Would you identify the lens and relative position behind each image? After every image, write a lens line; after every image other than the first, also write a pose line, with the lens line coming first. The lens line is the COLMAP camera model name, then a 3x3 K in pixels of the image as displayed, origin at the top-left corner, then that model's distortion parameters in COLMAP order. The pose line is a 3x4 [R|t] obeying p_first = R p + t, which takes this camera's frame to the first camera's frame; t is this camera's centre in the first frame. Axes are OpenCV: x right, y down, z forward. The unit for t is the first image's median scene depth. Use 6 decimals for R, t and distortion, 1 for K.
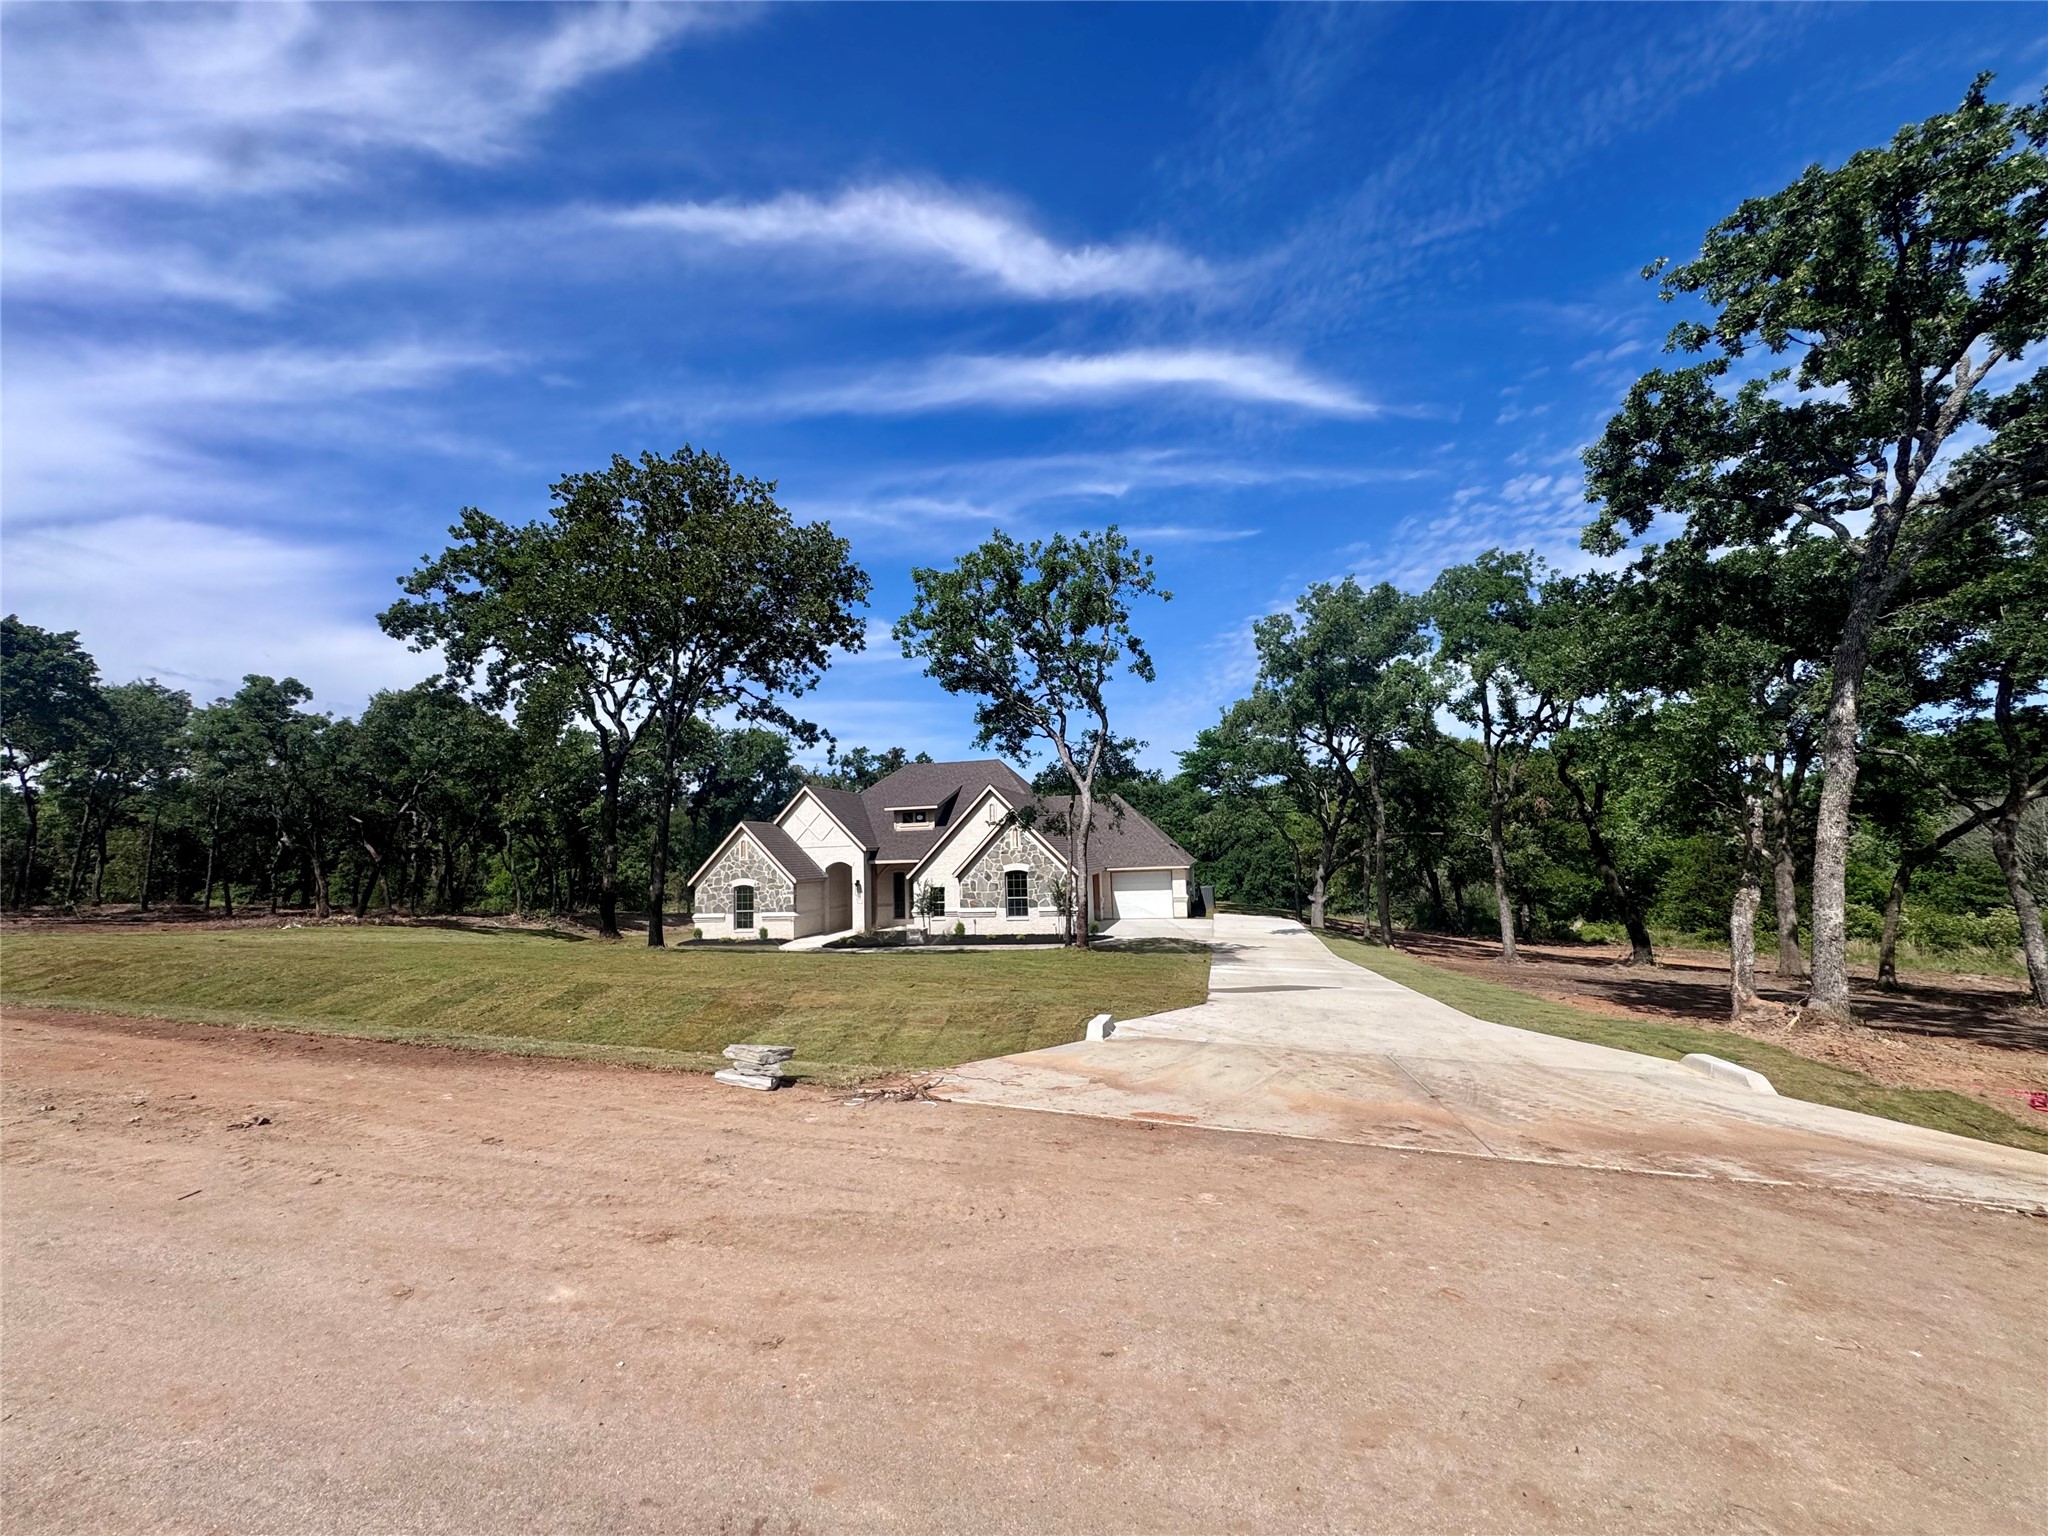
lens RADIAL K [[819.5, 0, 1008.4], [0, 819.5, 755.8], [0, 0, 1]] dist [-0.003802, 0.001446]
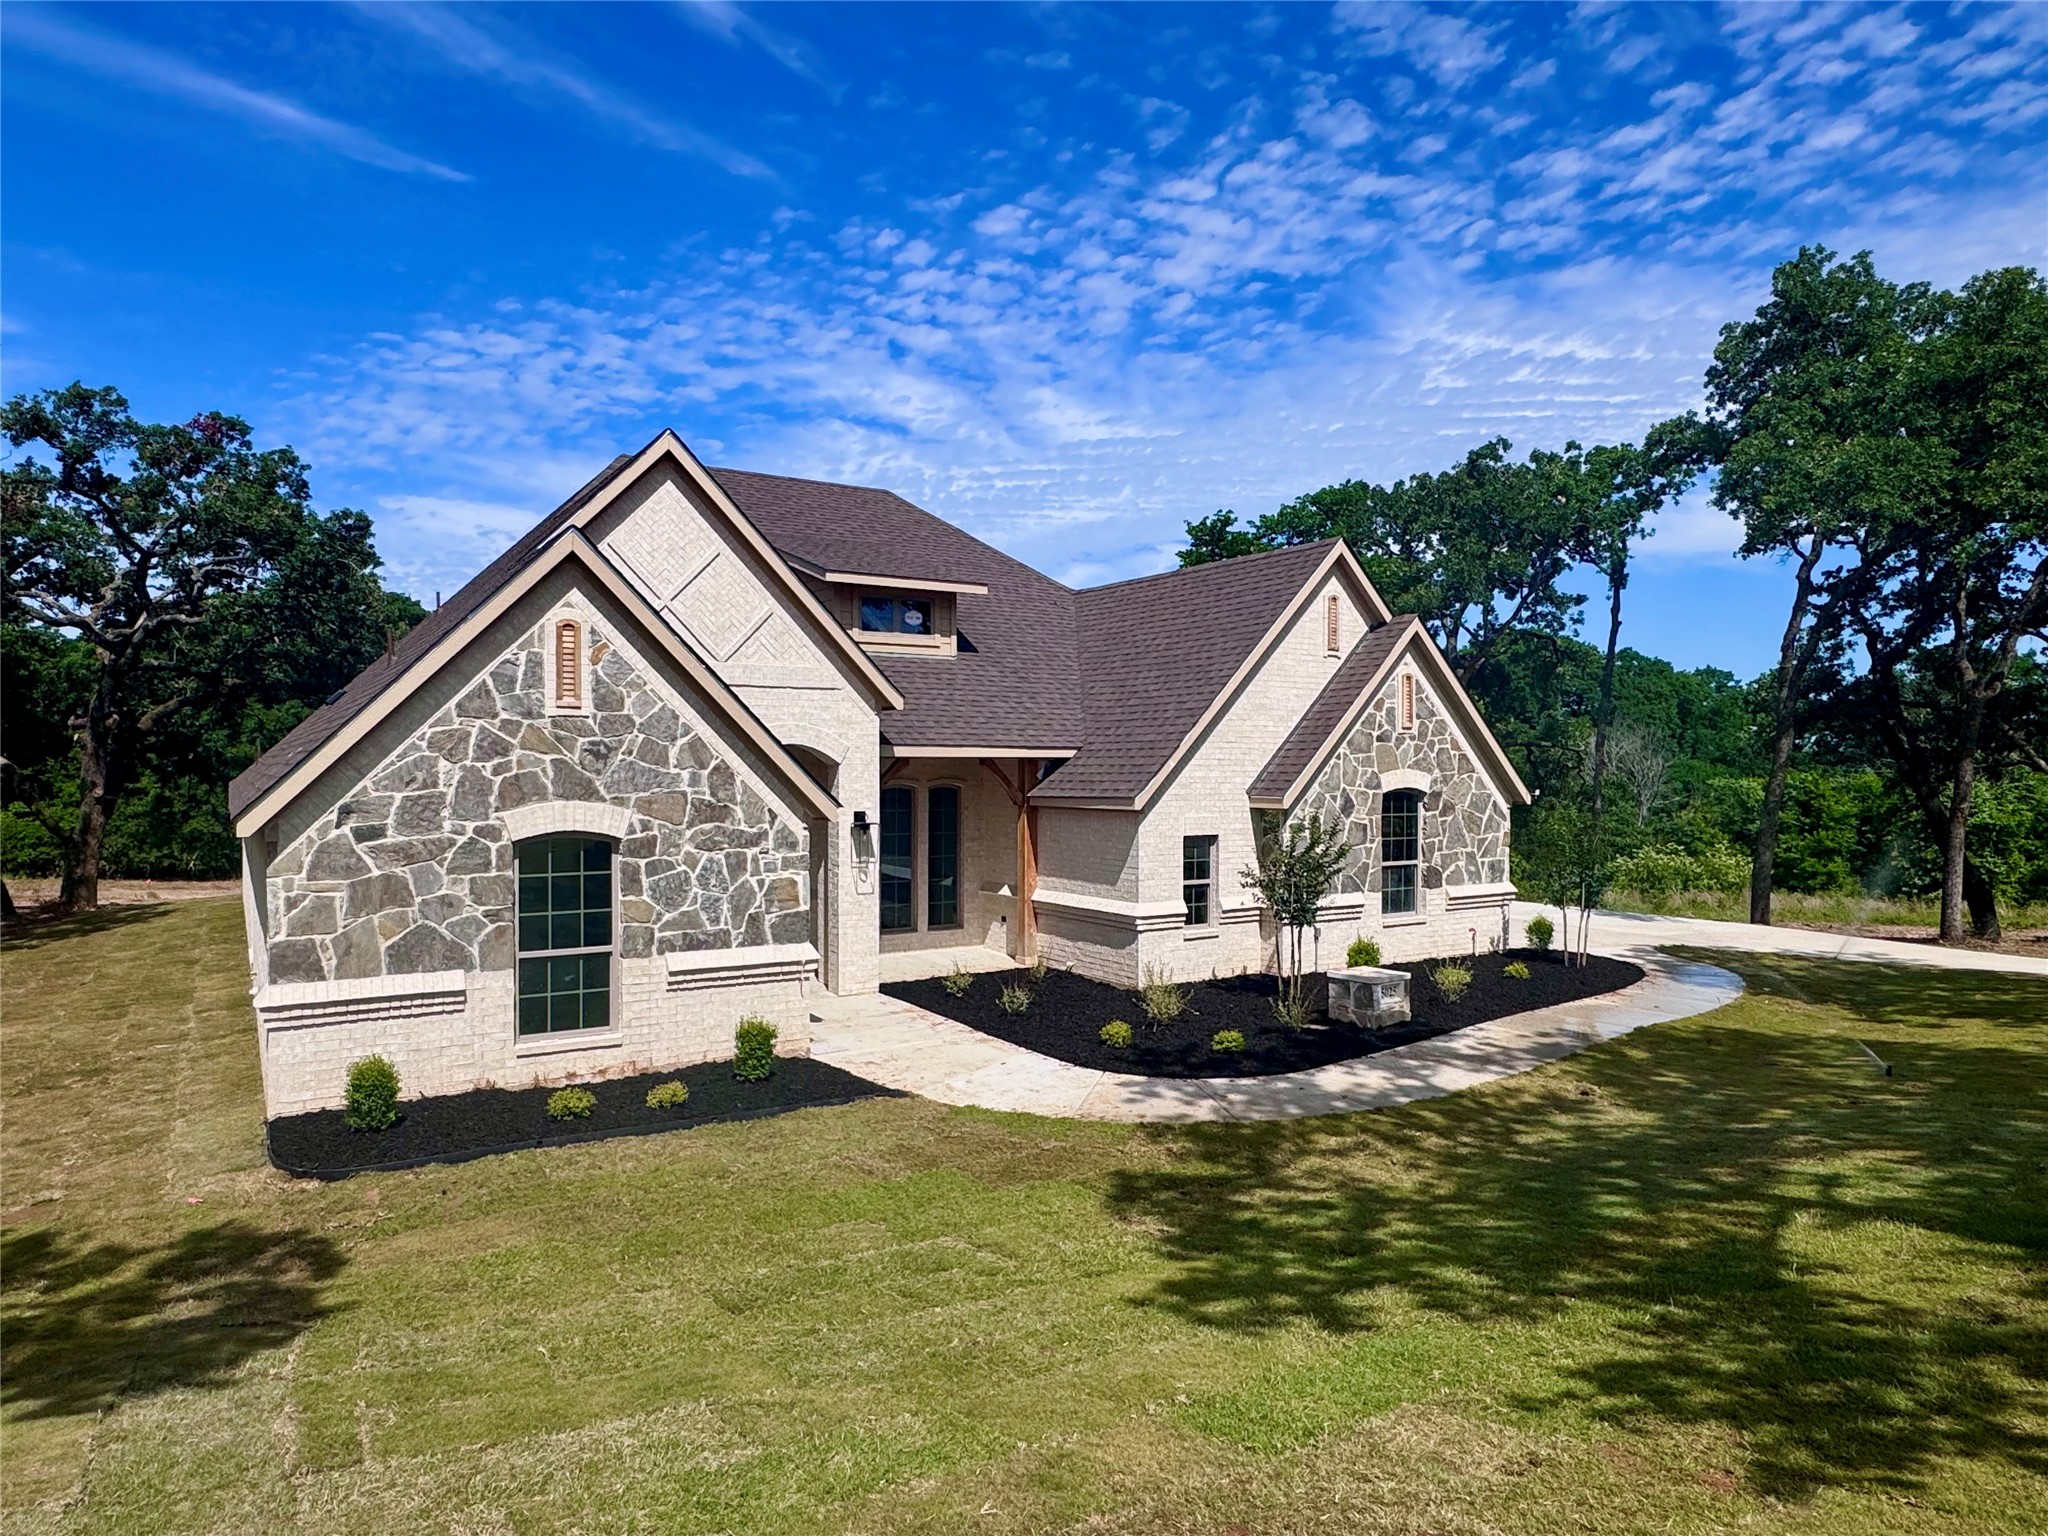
lens RADIAL K [[1352.1, 0, 1028.4], [0, 1352.1, 772.9], [0, 0, 1]] dist [-0.050427, -0.001054]
pose [[0.667619, 0.028436, 0.743960, -0.508410], [-0.116514, 0.990948, 0.066682, 0.107243], [-0.735330, -0.131200, 0.664889, 0.692199]]
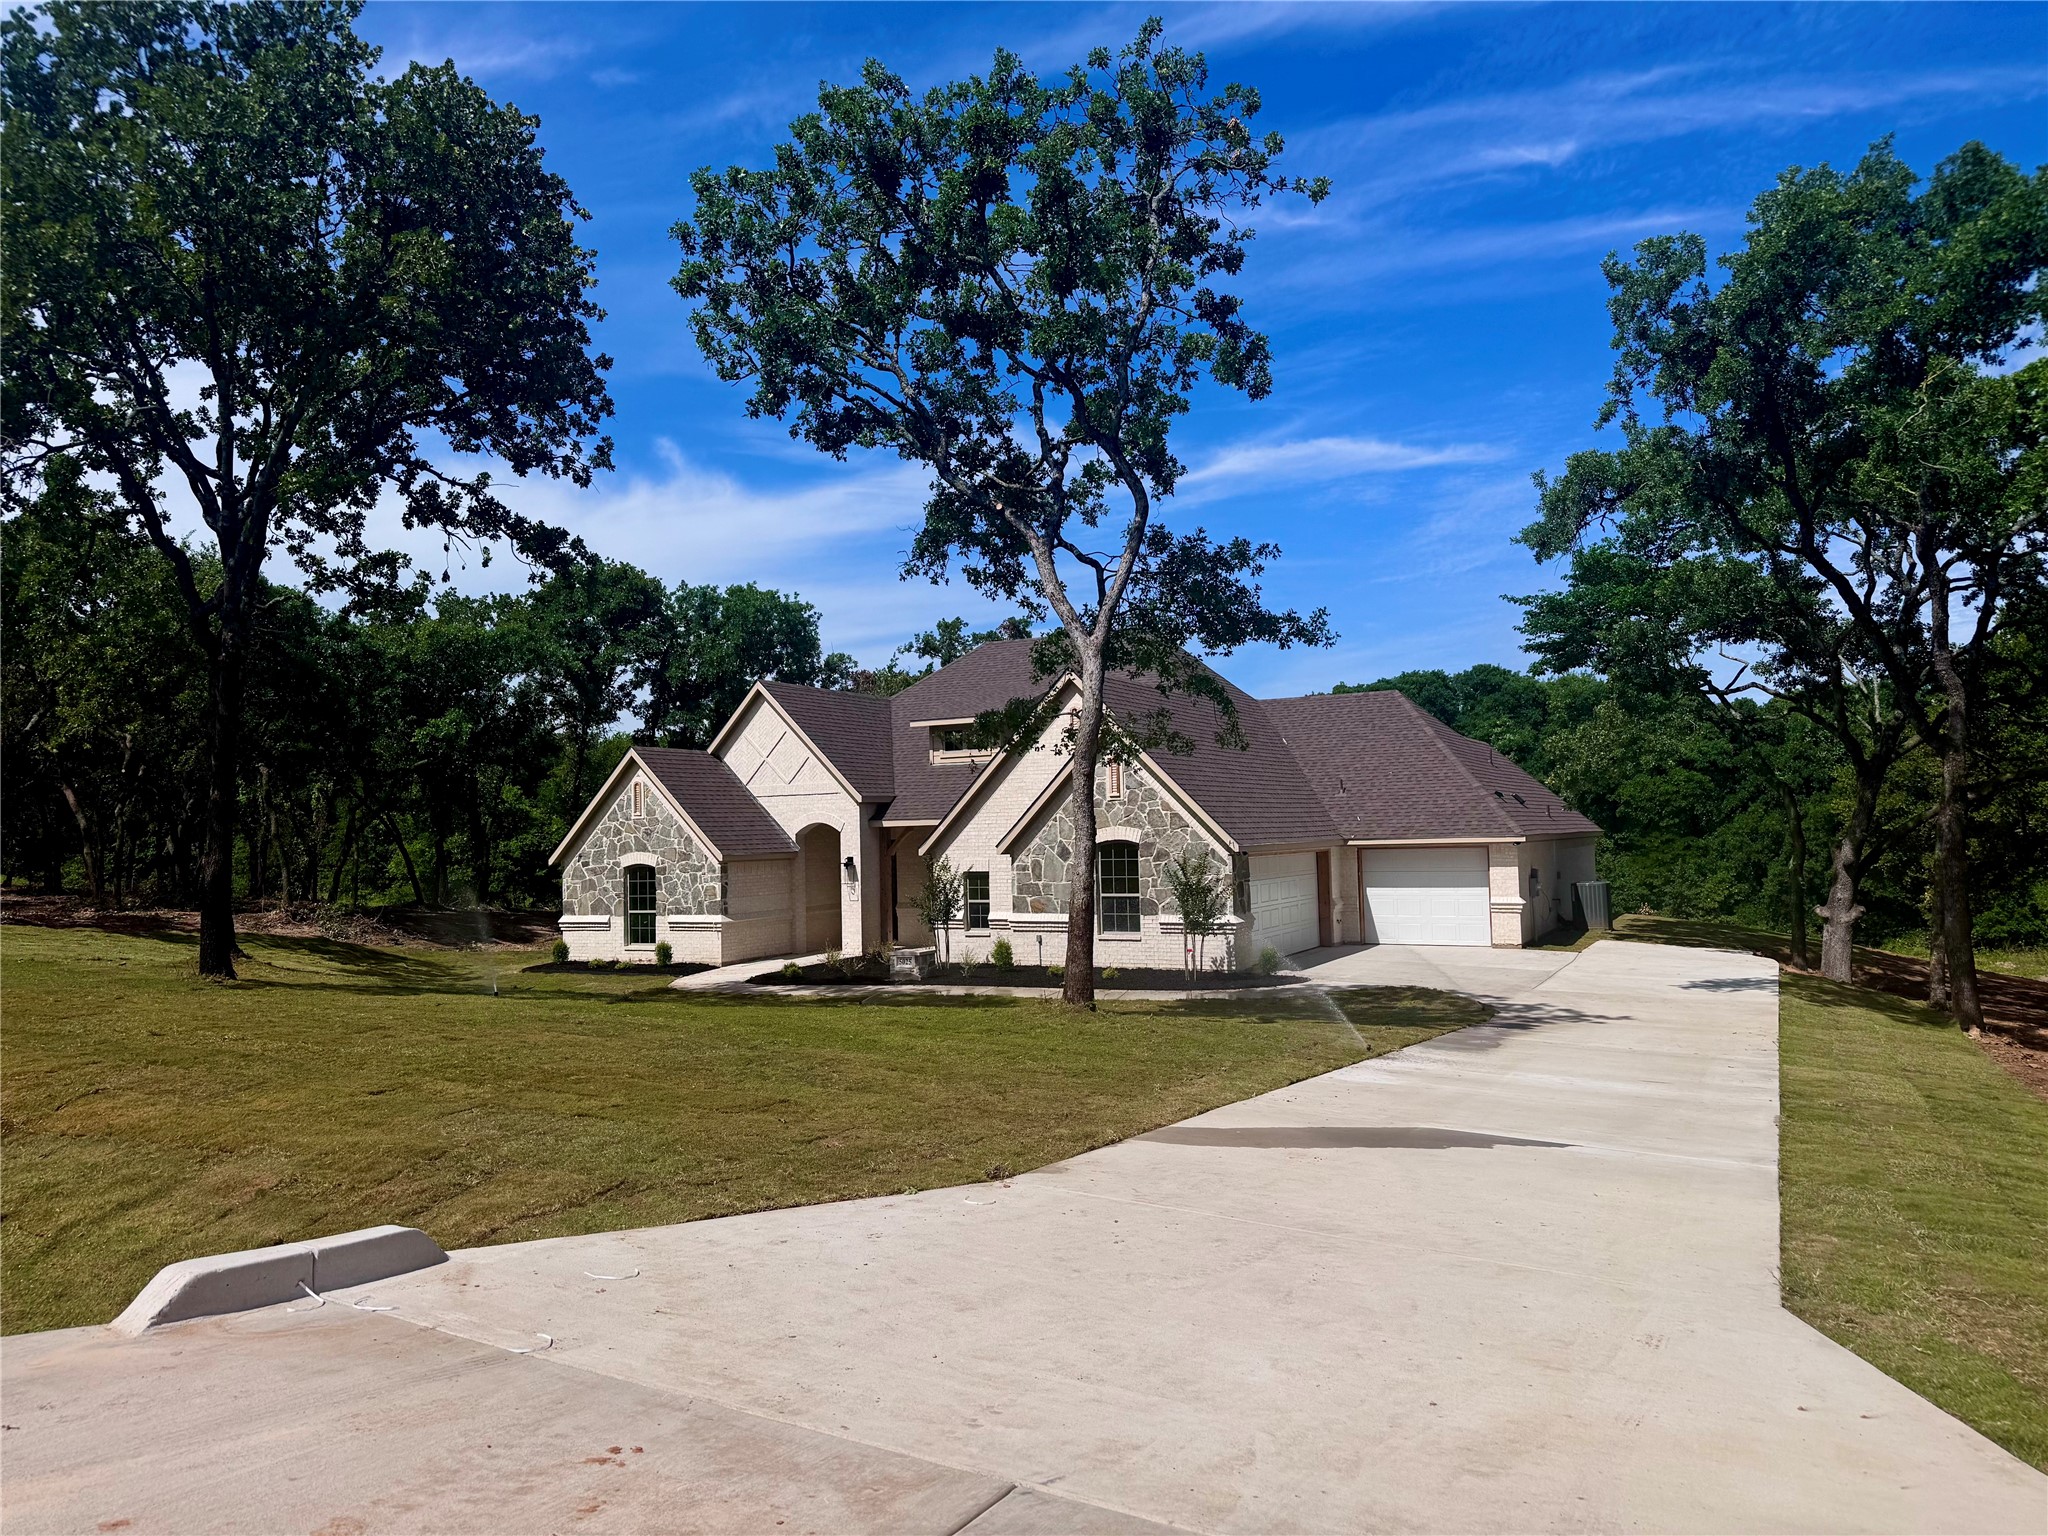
lens RADIAL K [[1434.8, 0, 1022.5], [0, 1434.8, 764.1], [0, 0, 1]] dist [0.084531, -0.099161]
pose [[0.970381, -0.003477, -0.241555, 0.154853], [0.022221, 0.996942, 0.074918, 0.026740], [0.240556, -0.078067, 0.967491, 0.146214]]
